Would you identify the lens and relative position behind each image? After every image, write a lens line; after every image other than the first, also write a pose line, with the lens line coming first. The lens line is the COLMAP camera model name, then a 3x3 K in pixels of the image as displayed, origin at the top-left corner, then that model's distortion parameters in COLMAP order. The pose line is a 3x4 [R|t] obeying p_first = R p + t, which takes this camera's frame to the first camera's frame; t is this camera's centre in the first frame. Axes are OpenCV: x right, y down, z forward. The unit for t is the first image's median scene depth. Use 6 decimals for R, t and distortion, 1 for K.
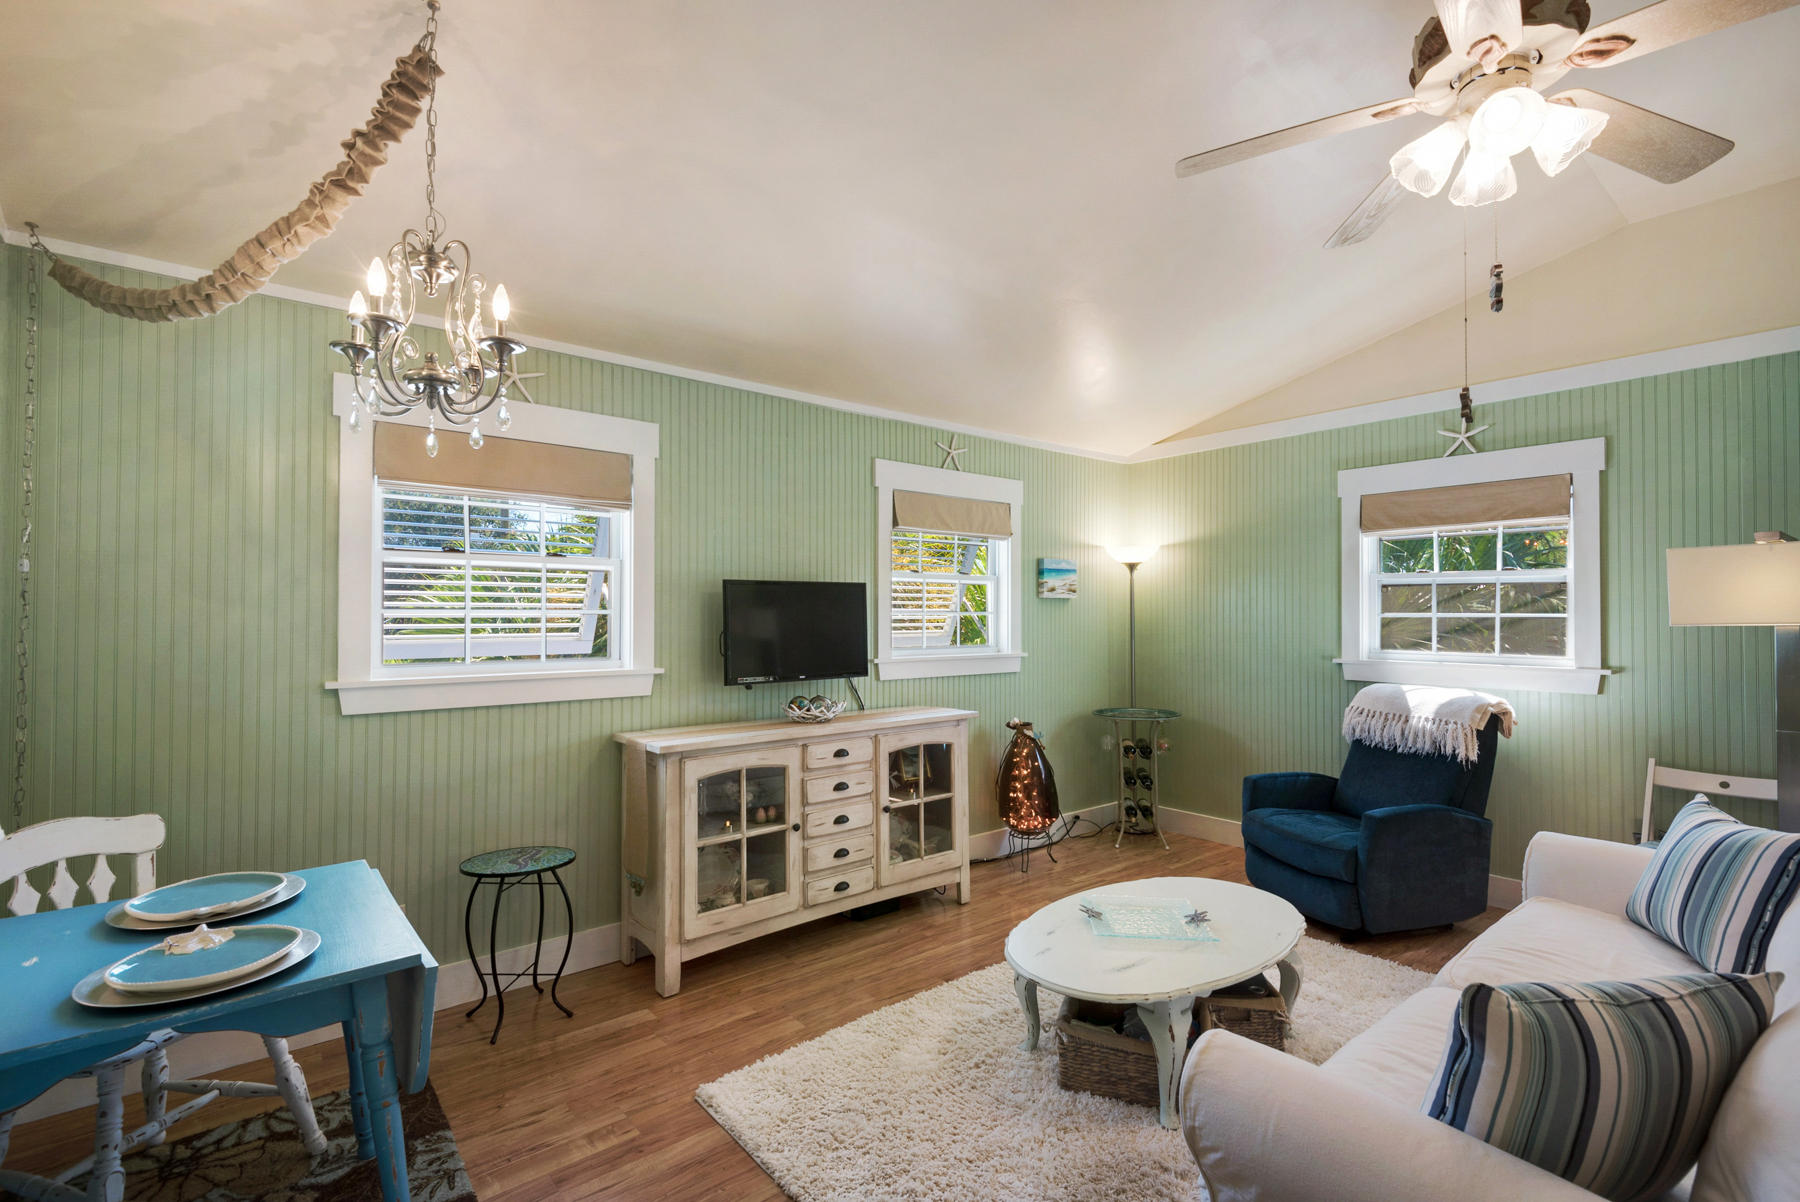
lens RADIAL K [[826.4, 0, 899.2], [0, 826.4, 591.4], [0, 0, 1]] dist [0.025674, -0.009001]
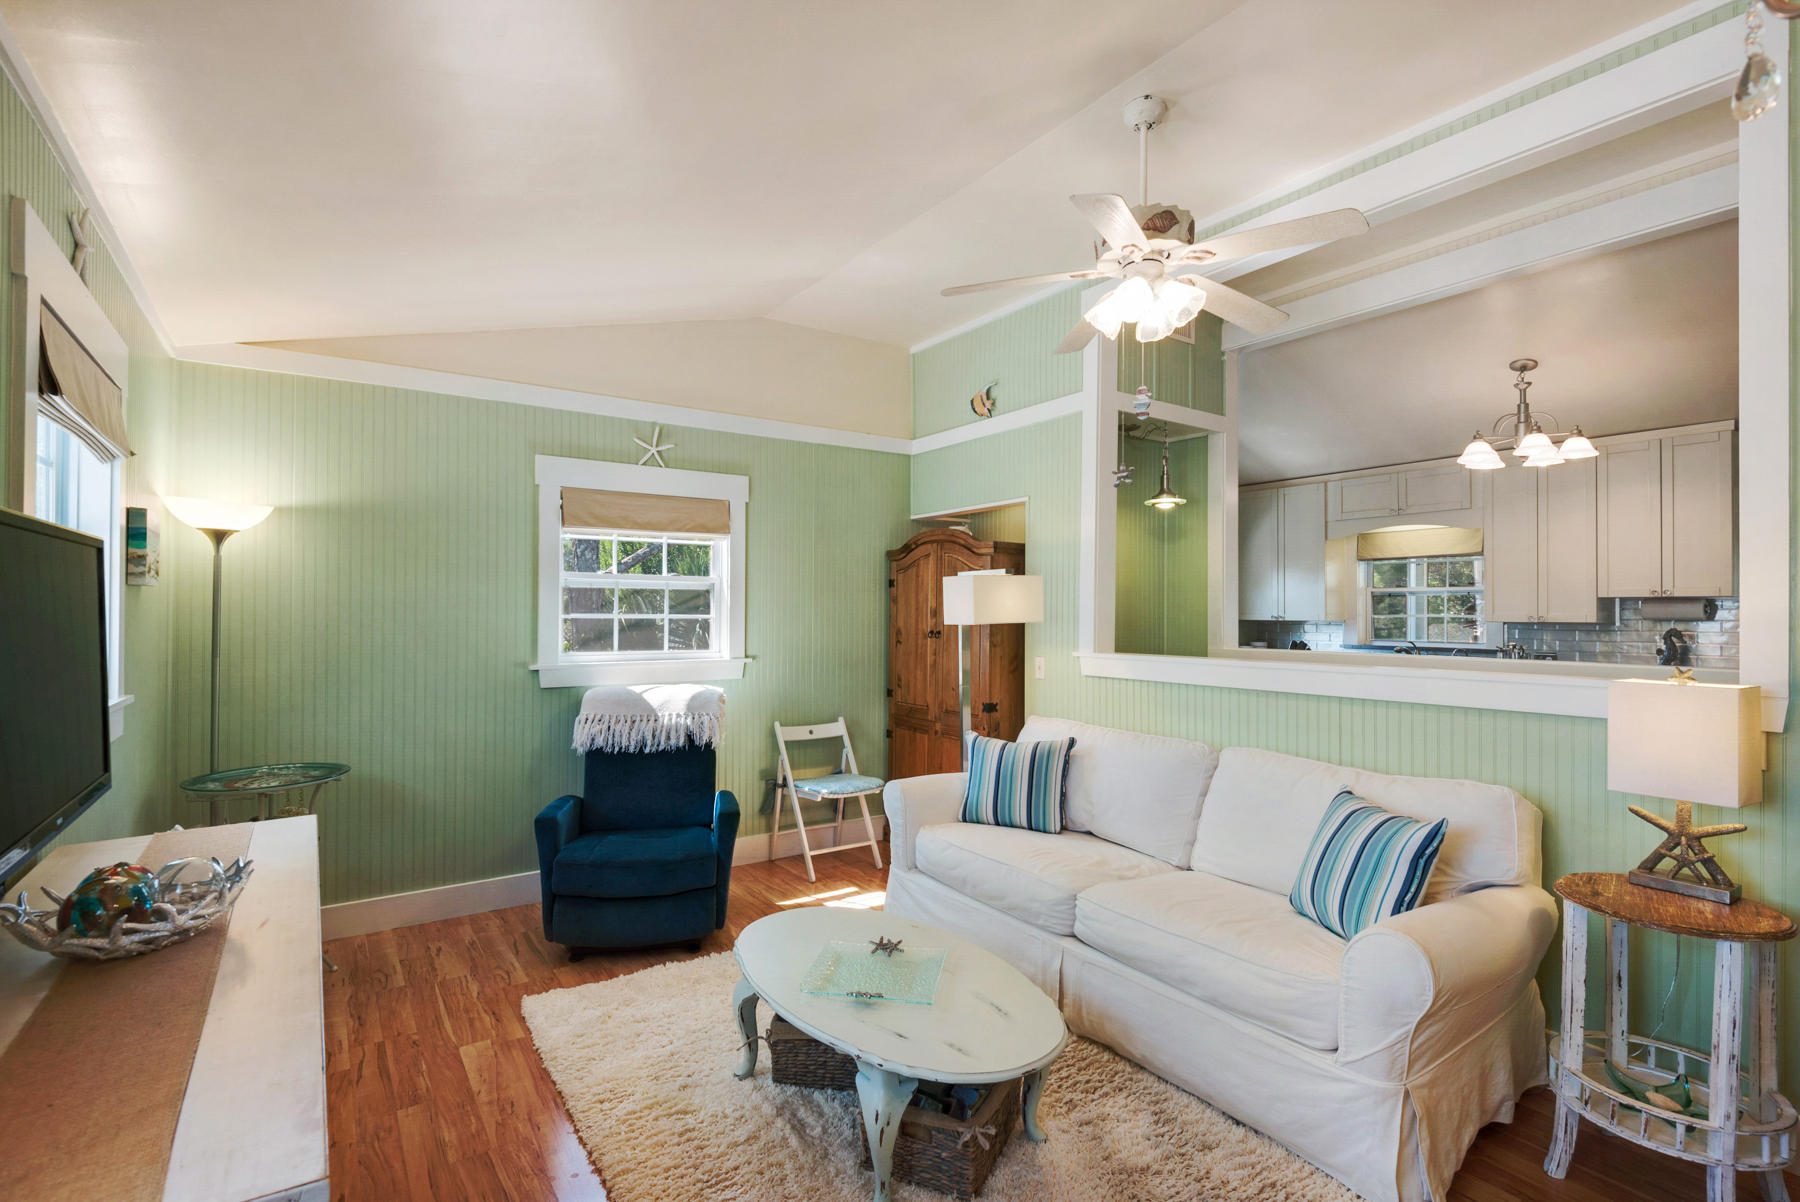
lens RADIAL K [[853.6, 0, 900.0], [0, 853.6, 601.0], [0, 0, 1]] dist [0.042702, -0.024225]
pose [[0.089375, 0.009163, 0.995956, -0.411423], [-0.033842, 0.999408, -0.006158, 0.005423], [-0.995423, -0.033155, 0.089632, 0.614480]]
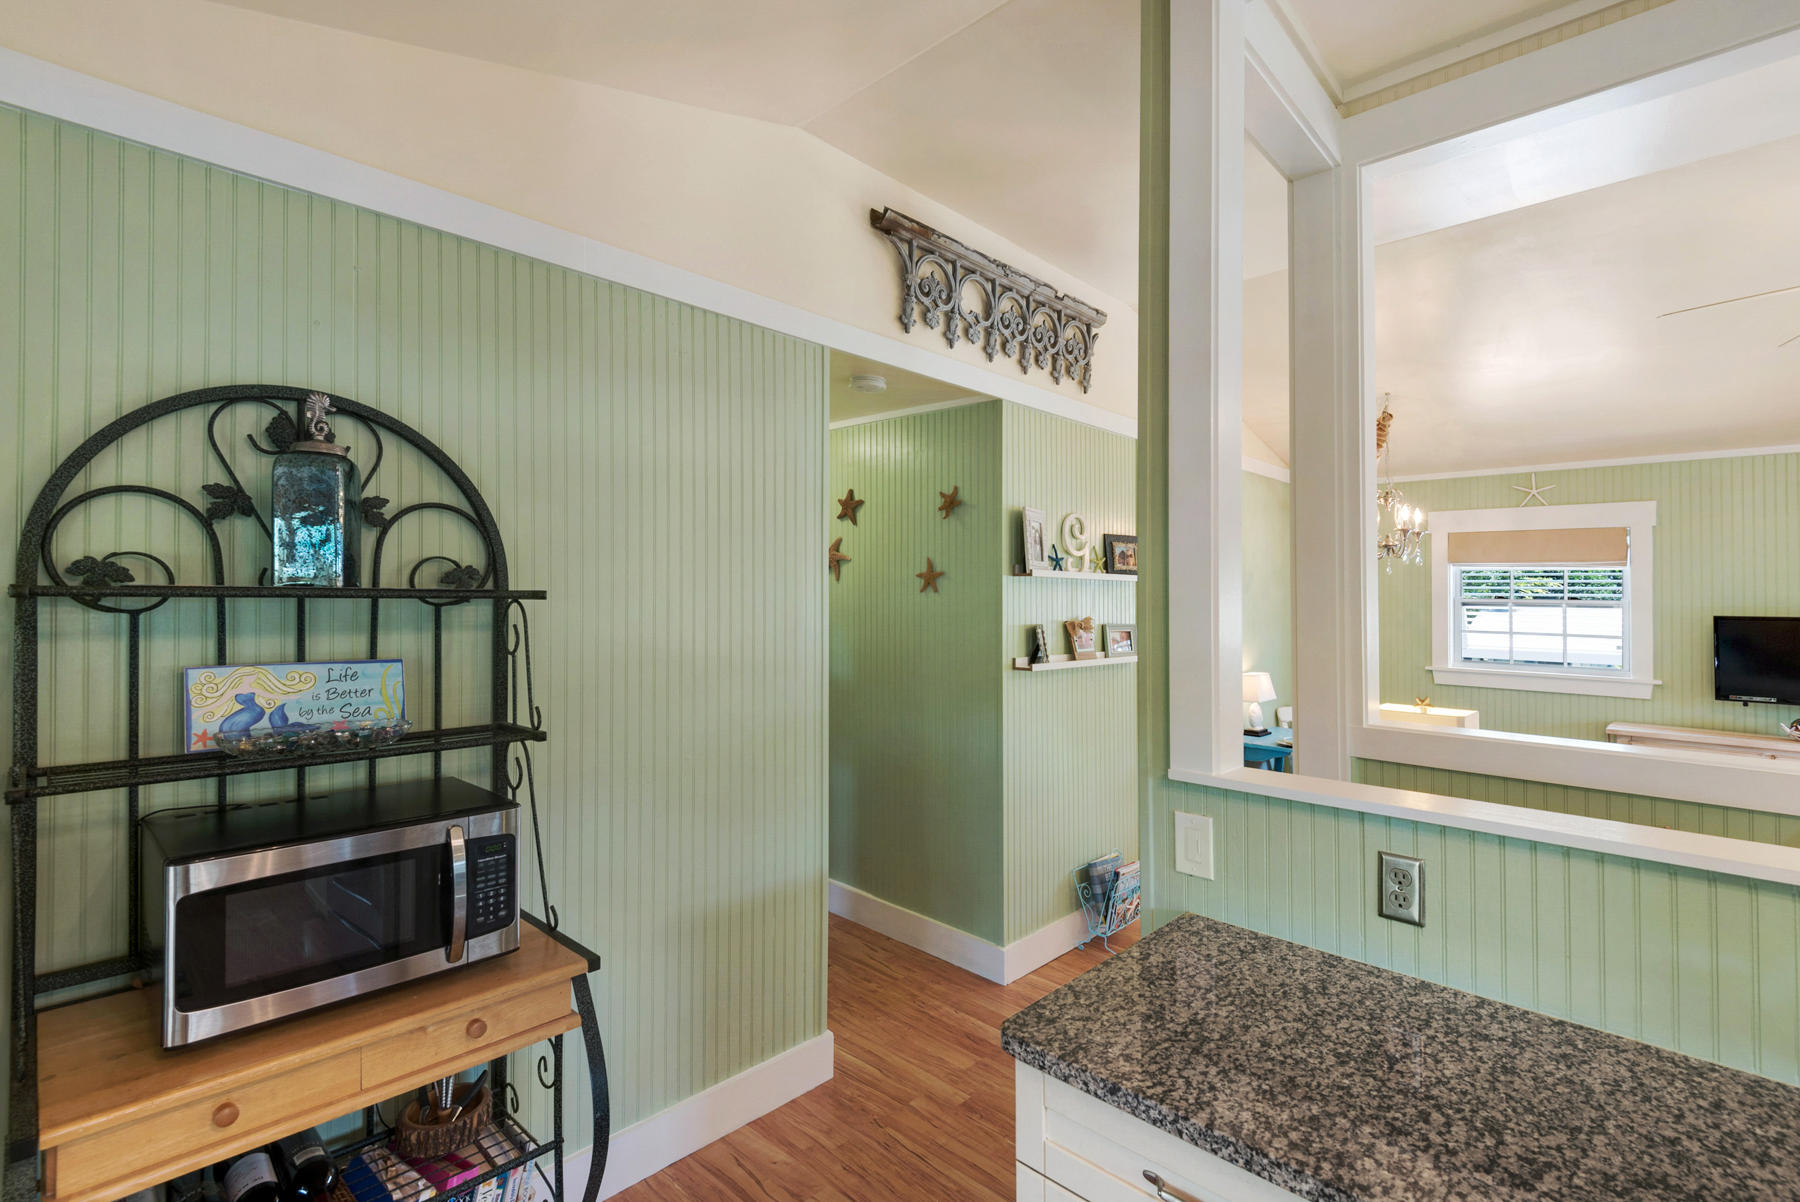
lens RADIAL K [[826.4, 0, 899.2], [0, 826.4, 591.4], [0, 0, 1]] dist [0.025674, -0.009001]
pose [[0.100733, -0.009787, -0.994865, 0.824568], [0.018550, 0.999796, -0.007958, -0.056584], [0.994740, -0.017653, 0.100895, -0.326865]]
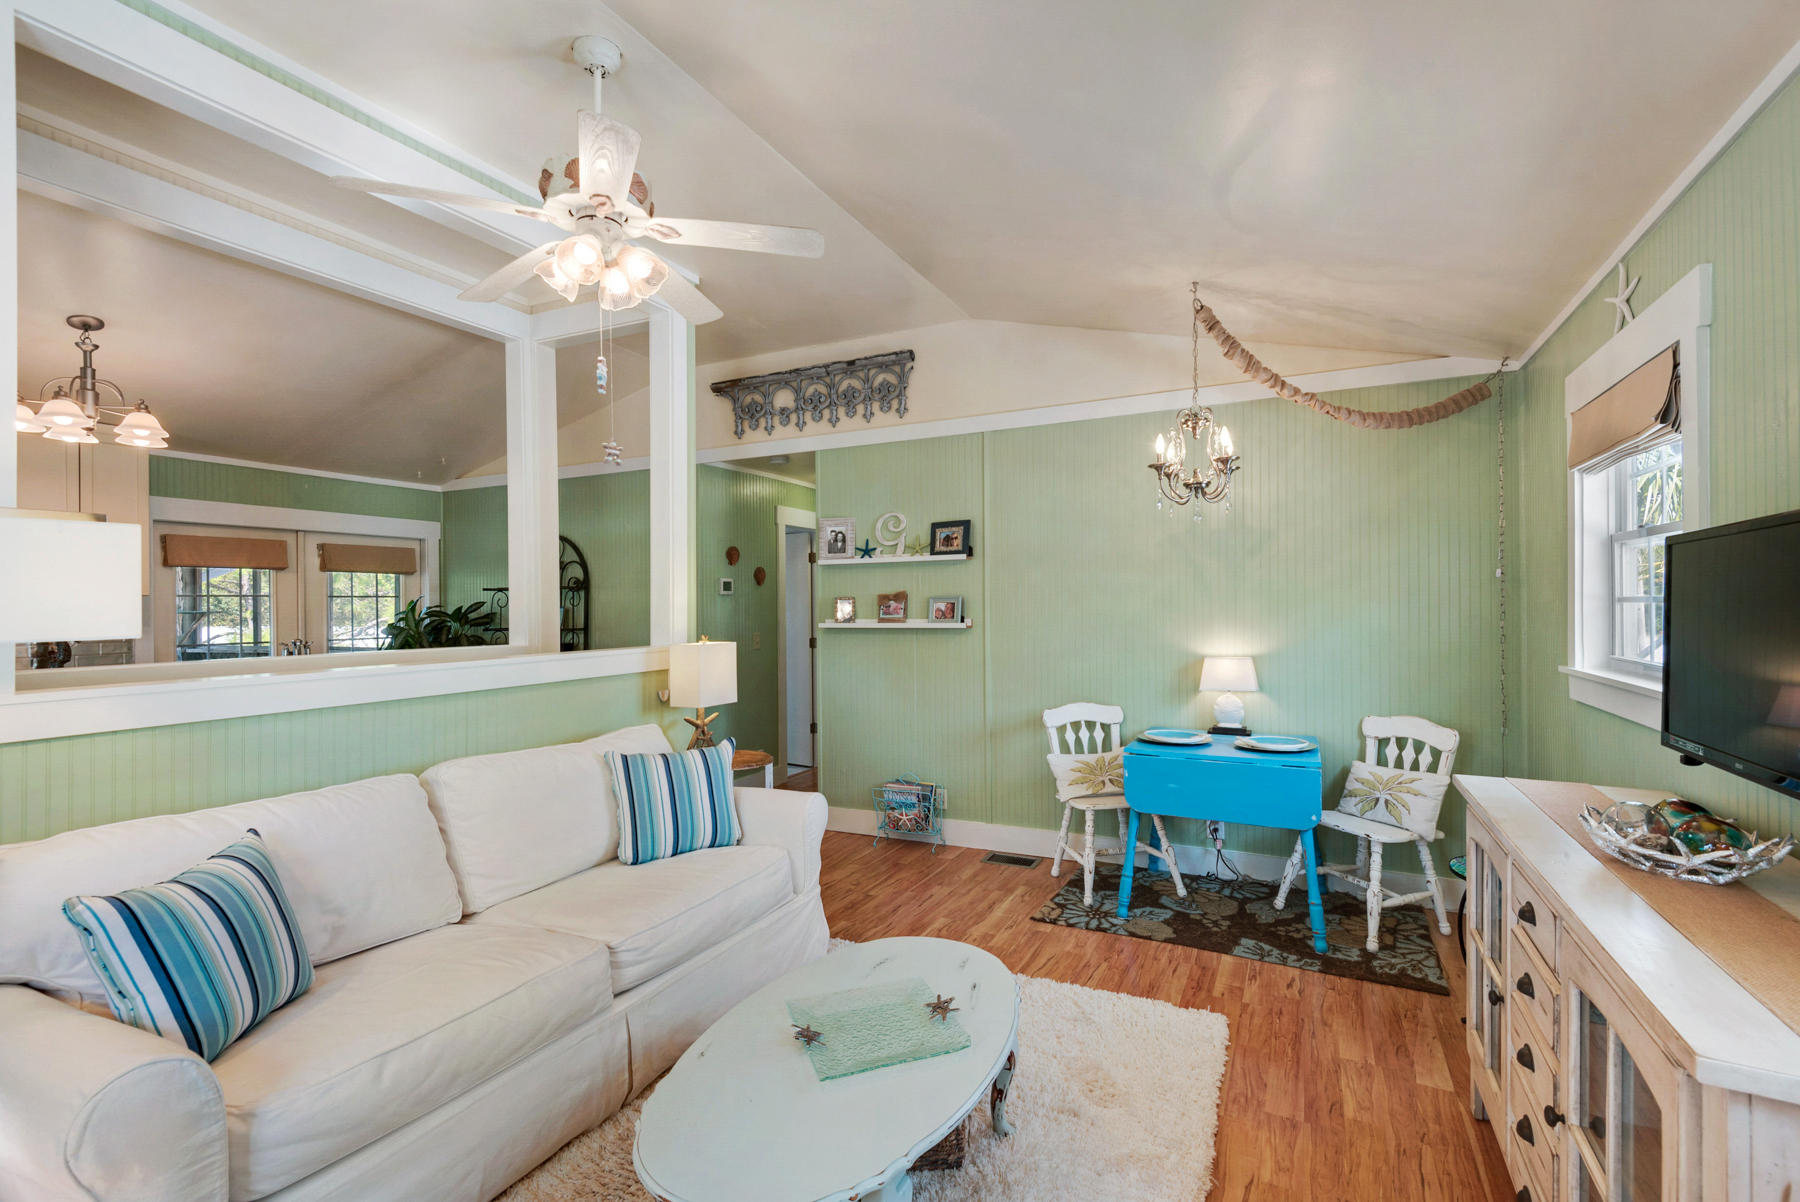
lens RADIAL K [[826.4, 0, 899.2], [0, 826.4, 591.4], [0, 0, 1]] dist [0.025674, -0.009001]
pose [[-0.912586, 0.005974, -0.408840, 0.390353], [0.025315, 0.998801, -0.041911, 0.024411], [0.408100, -0.048598, -0.911643, 1.151860]]
